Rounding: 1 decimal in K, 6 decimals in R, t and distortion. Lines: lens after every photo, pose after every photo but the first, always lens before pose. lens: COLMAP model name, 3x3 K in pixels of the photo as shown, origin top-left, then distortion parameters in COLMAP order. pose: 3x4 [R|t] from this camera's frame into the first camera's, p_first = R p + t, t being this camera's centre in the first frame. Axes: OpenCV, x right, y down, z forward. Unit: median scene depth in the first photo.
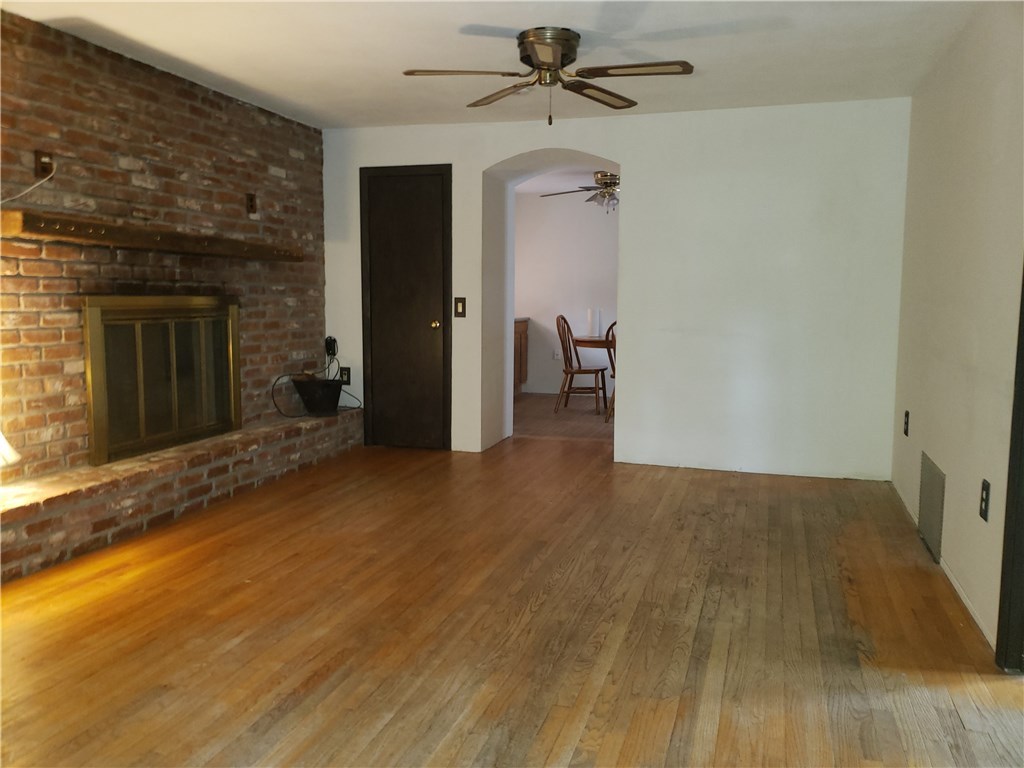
lens RADIAL K [[778.0, 0, 517.4], [0, 778.0, 376.6], [0, 0, 1]] dist [0.052983, -0.074189]
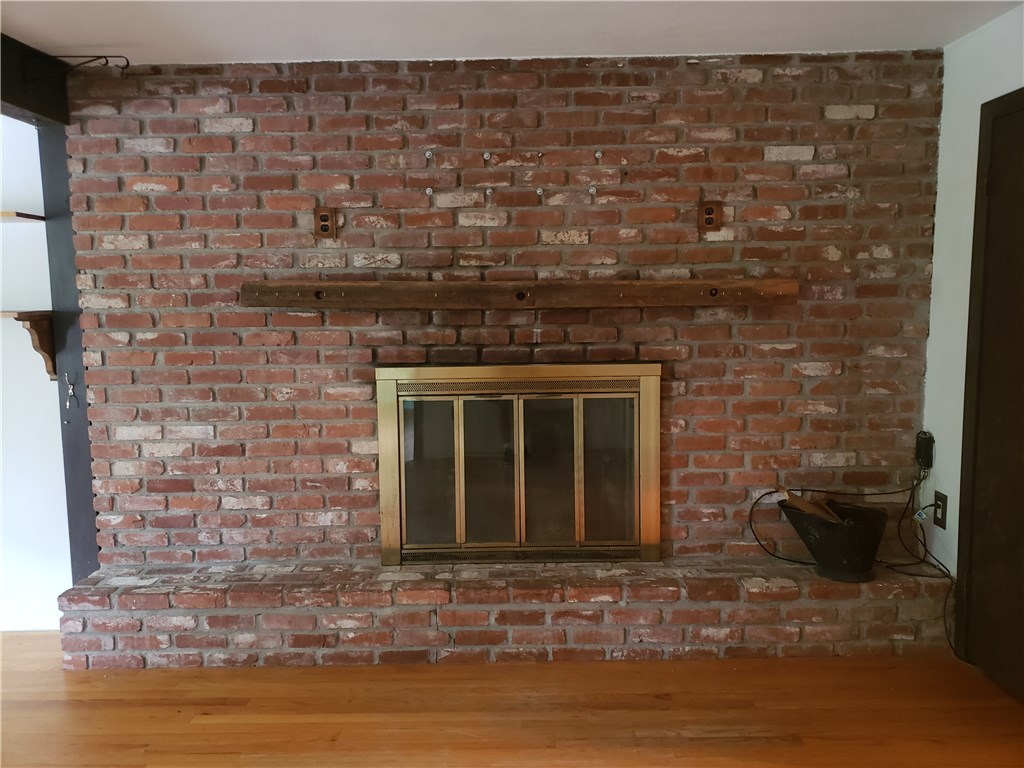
lens RADIAL K [[778.0, 0, 513.8], [0, 778.0, 384.3], [0, 0, 1]] dist [0.052983, -0.074189]
pose [[0.291412, 0.090792, -0.952279, 0.255476], [-0.081709, 0.994210, 0.069785, -0.131537], [0.953102, 0.057474, 0.297143, 0.749682]]
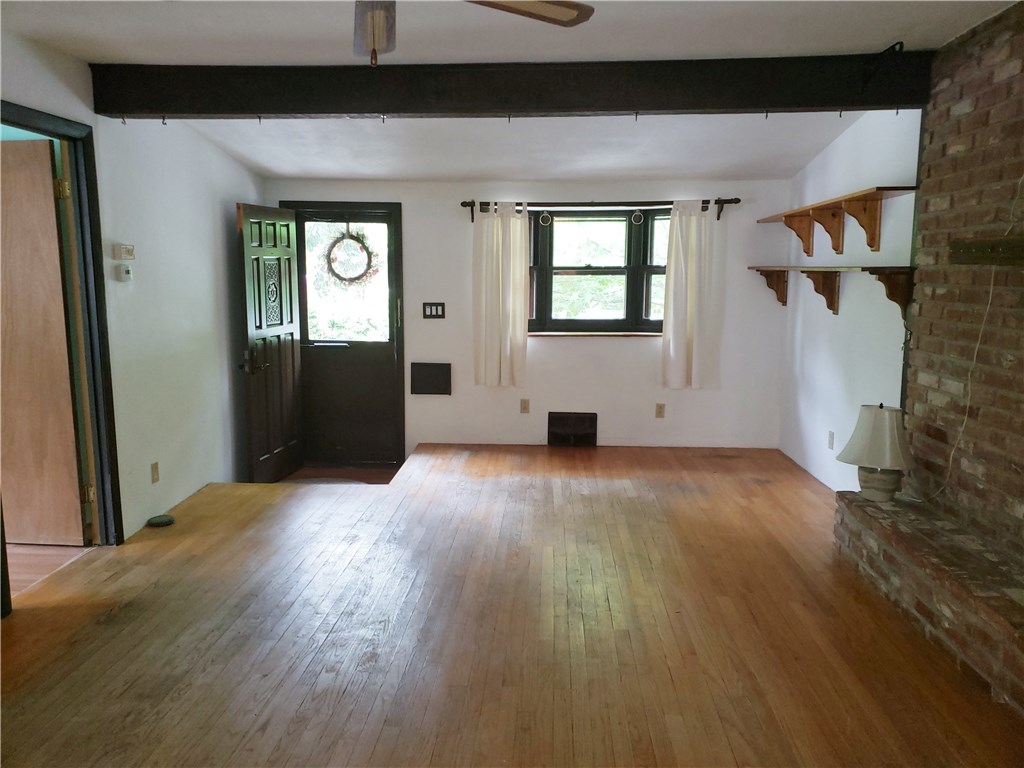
lens RADIAL K [[778.0, 0, 511.5], [0, 778.0, 394.6], [0, 0, 1]] dist [0.052983, -0.074189]
pose [[-0.966457, 0.031726, -0.254861, 0.076908], [-0.034264, 0.967542, 0.250378, -0.178227], [0.254532, 0.250712, -0.934000, 1.276908]]
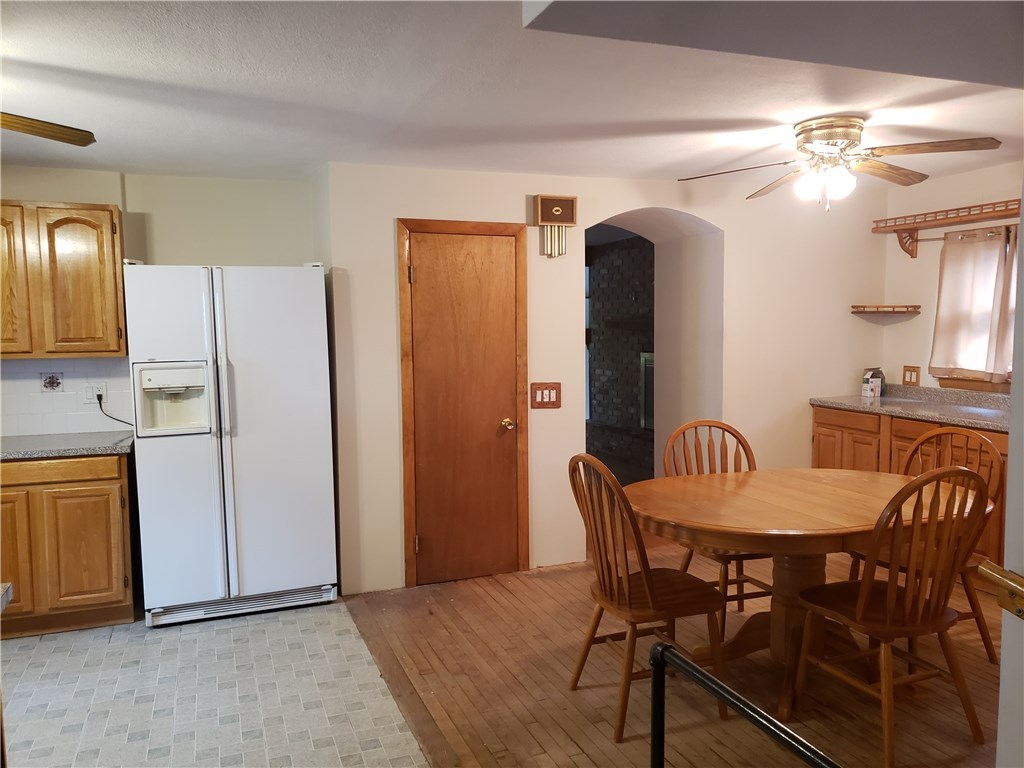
lens RADIAL K [[778.0, 0, 521.2], [0, 778.0, 422.2], [0, 0, 1]] dist [0.052983, -0.074189]
pose [[-0.773693, 0.074259, -0.629194, 0.921622], [-0.063034, 0.979158, 0.193072, -0.261380], [0.630418, 0.189039, -0.752886, 2.073396]]
